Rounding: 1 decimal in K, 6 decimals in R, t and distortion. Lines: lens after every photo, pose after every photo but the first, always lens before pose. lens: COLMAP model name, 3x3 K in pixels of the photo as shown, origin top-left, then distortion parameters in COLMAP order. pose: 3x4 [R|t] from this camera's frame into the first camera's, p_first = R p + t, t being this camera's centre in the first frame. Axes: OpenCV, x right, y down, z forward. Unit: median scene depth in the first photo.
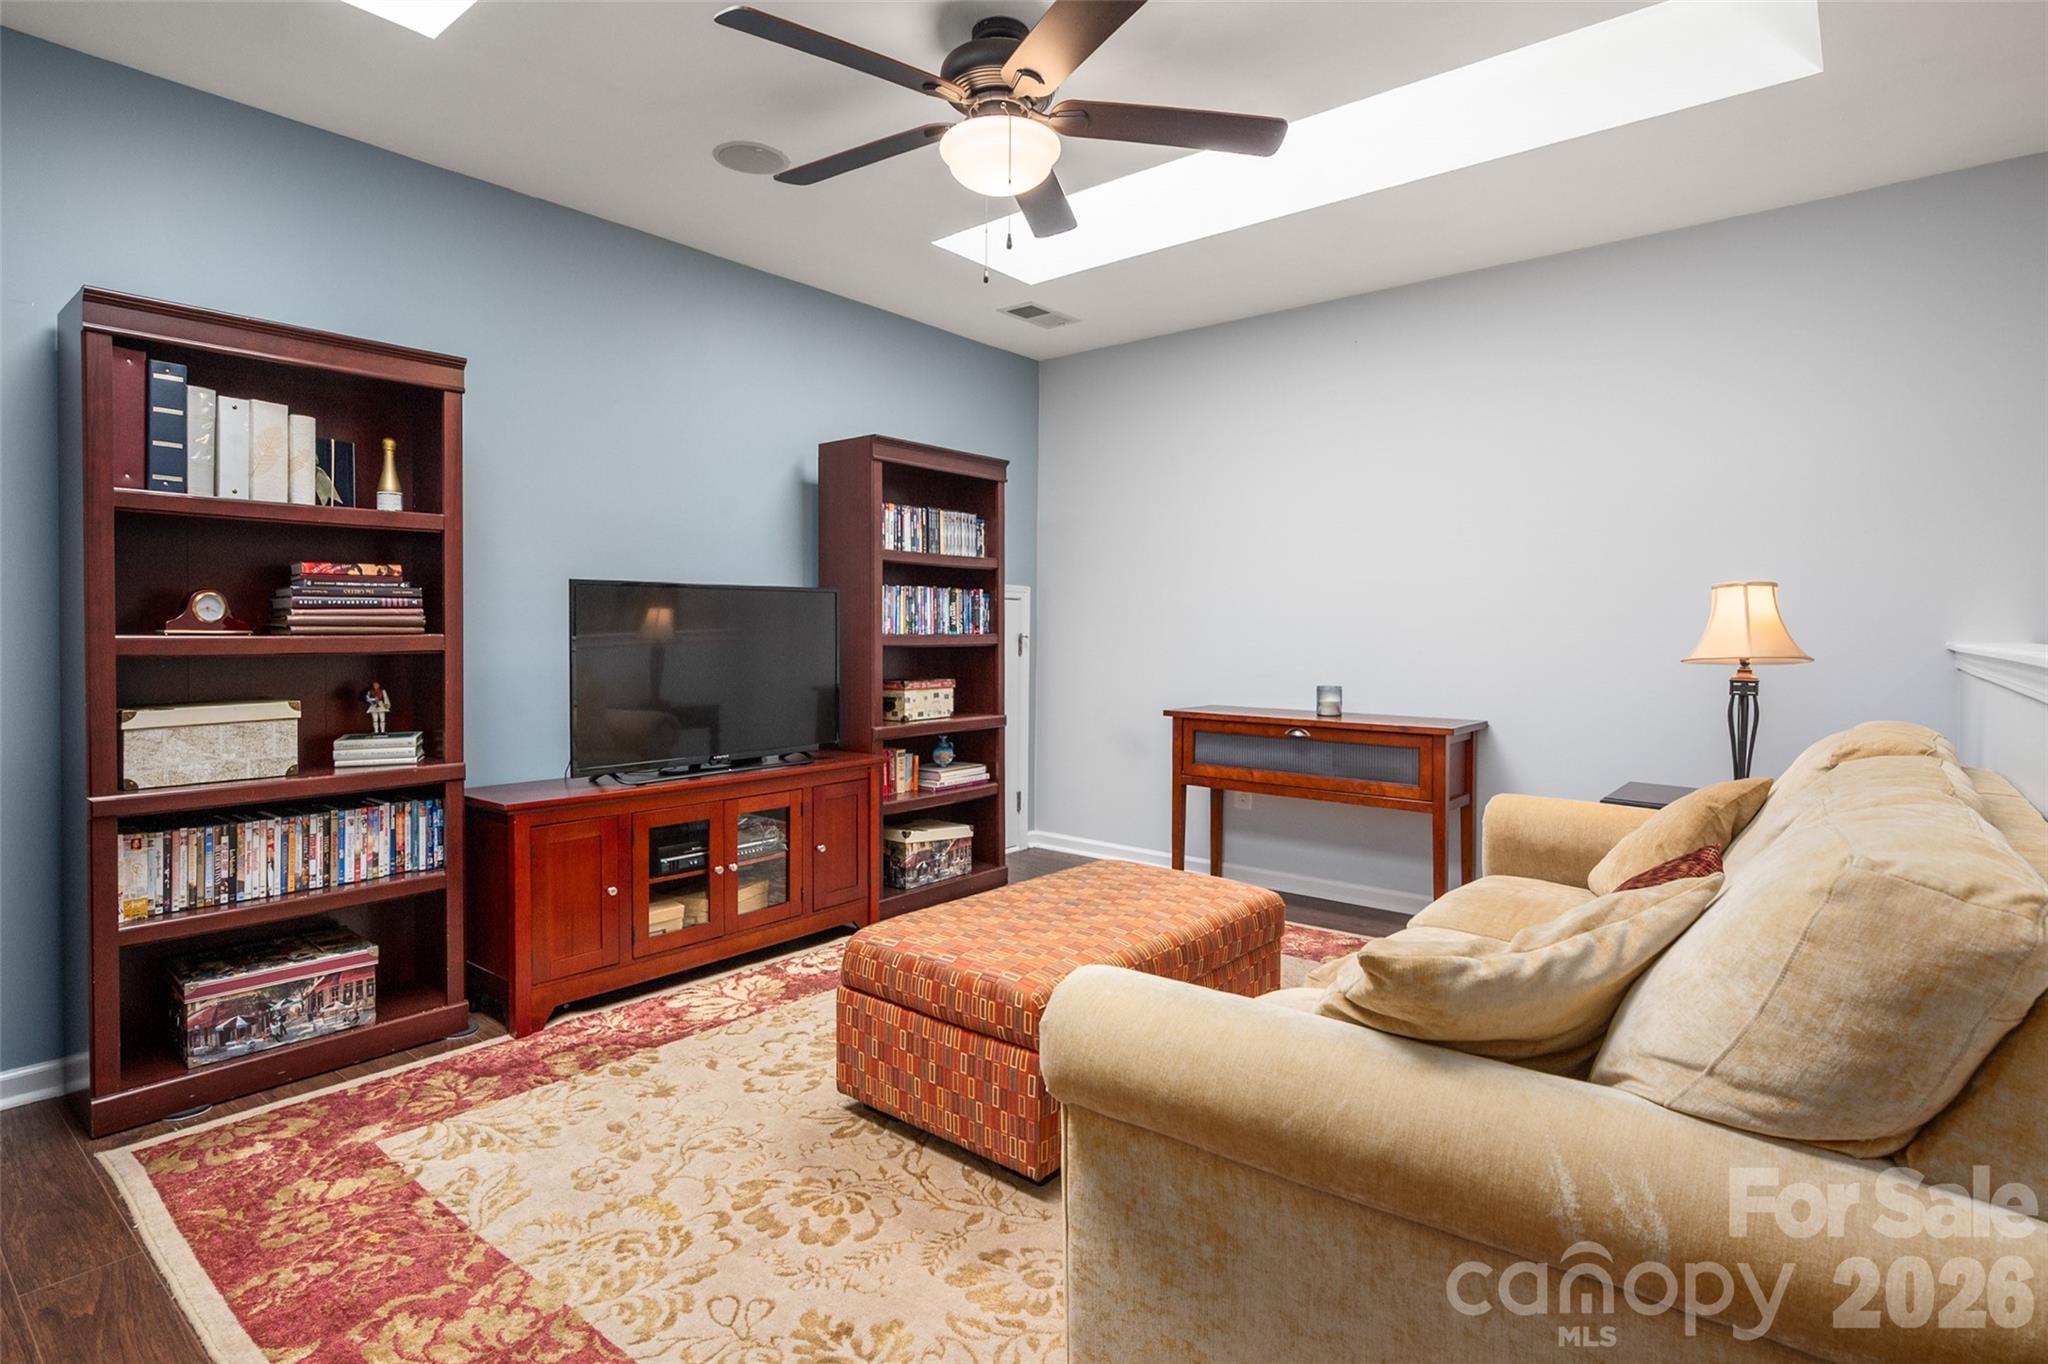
lens RADIAL K [[1072.9, 0, 1038.1], [0, 1072.9, 630.2], [0, 0, 1]] dist [-0.001586, 0.001333]
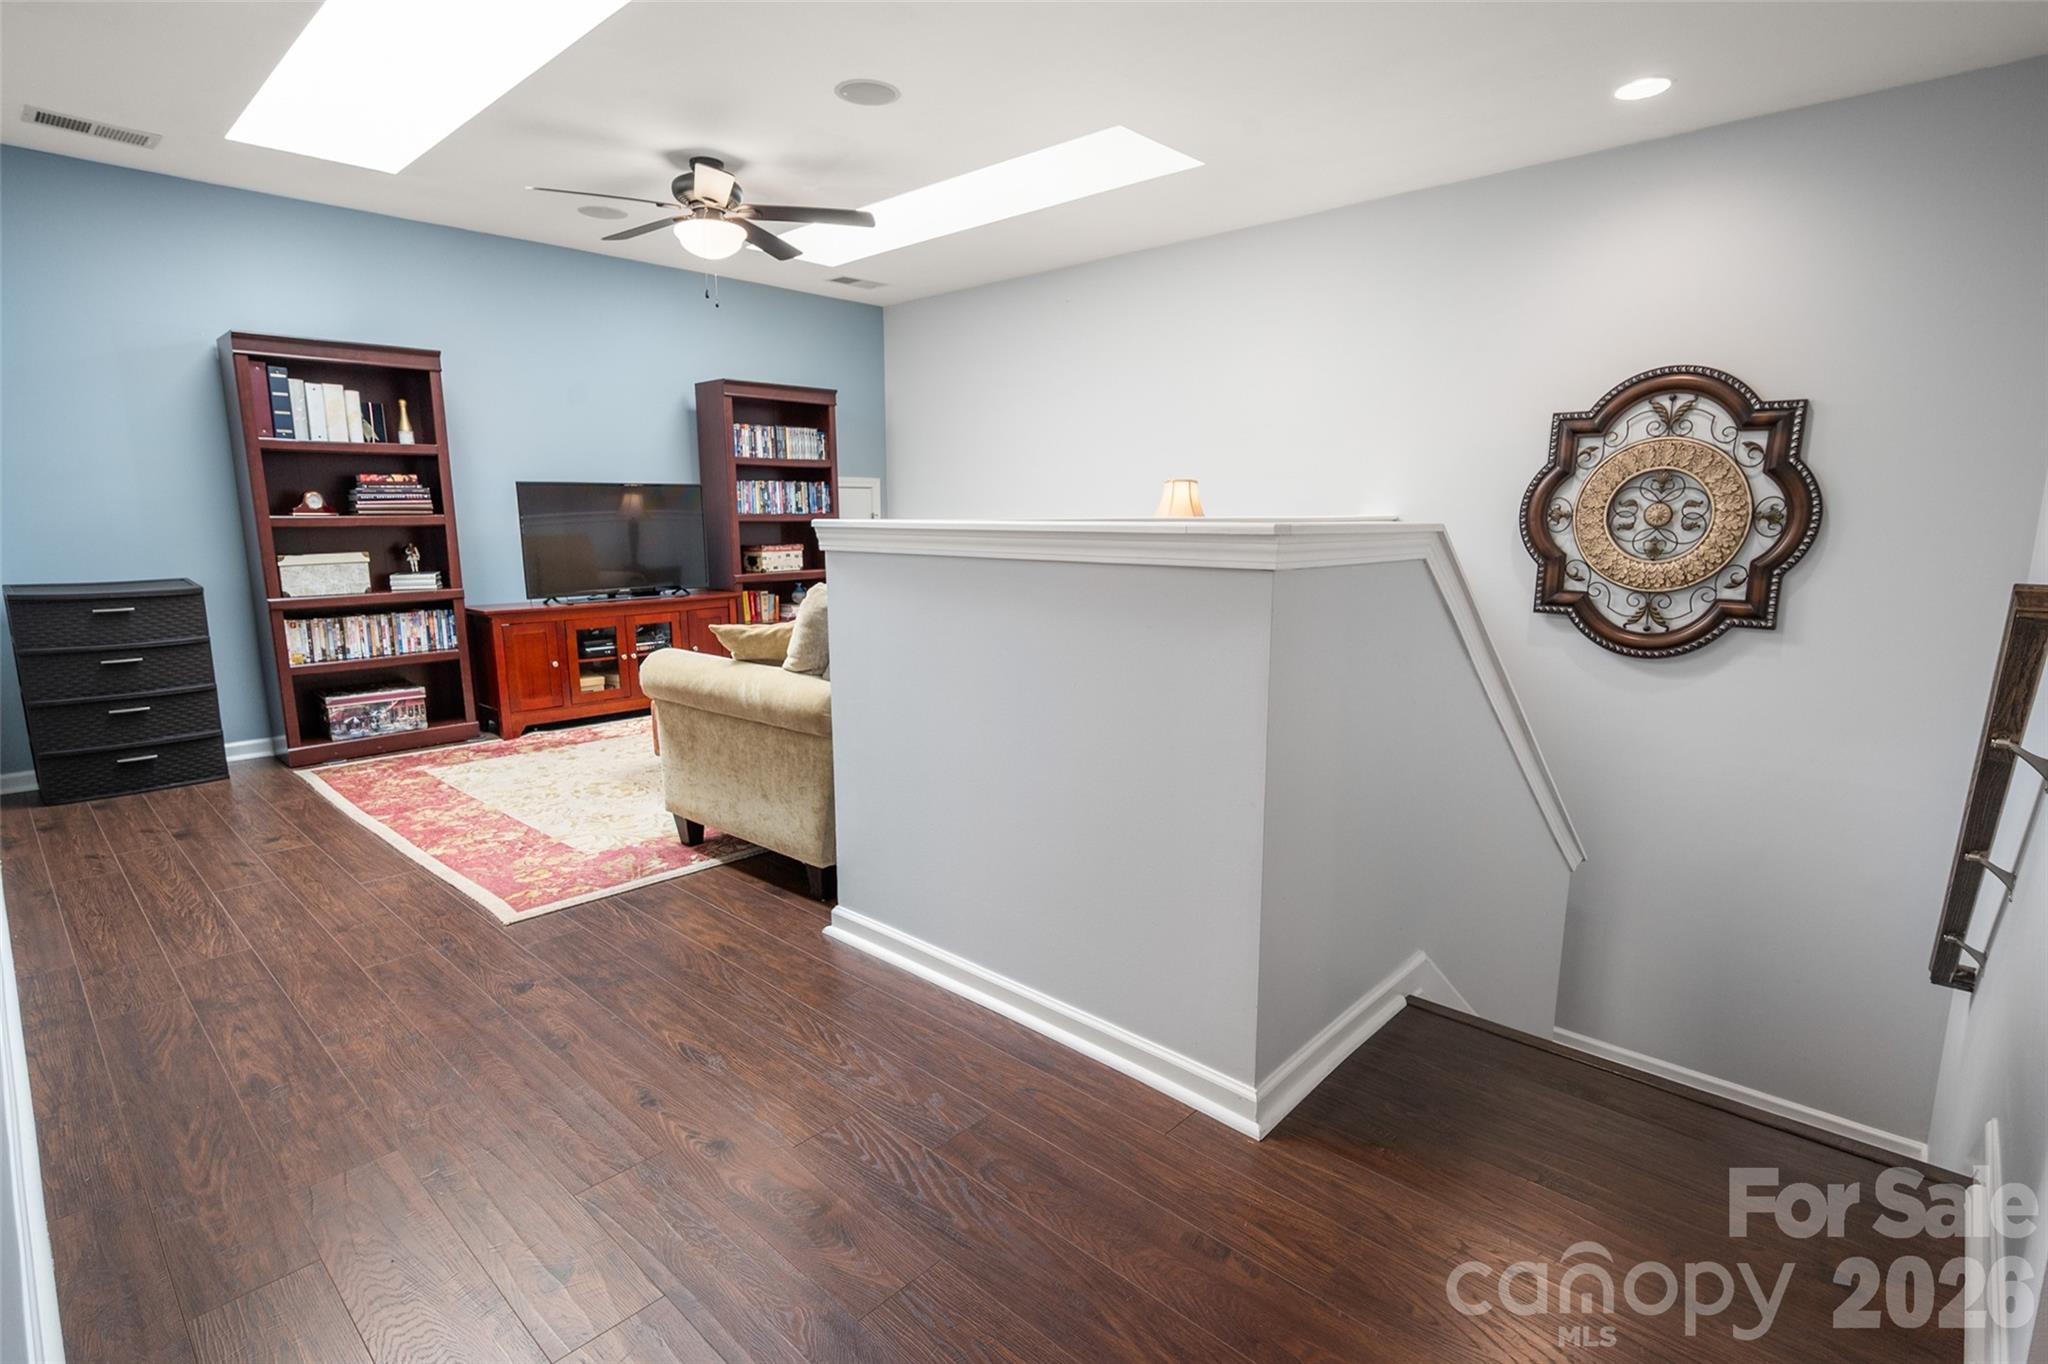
lens RADIAL K [[1021.0, 0, 1022.9], [0, 1021.0, 686.5], [0, 0, 1]] dist [-0.006168, 0.000010]
pose [[0.997935, 0.005976, -0.063952, 0.502232], [0.004998, 0.985418, 0.170077, 0.001659], [0.064036, -0.170045, 0.983353, -0.629008]]
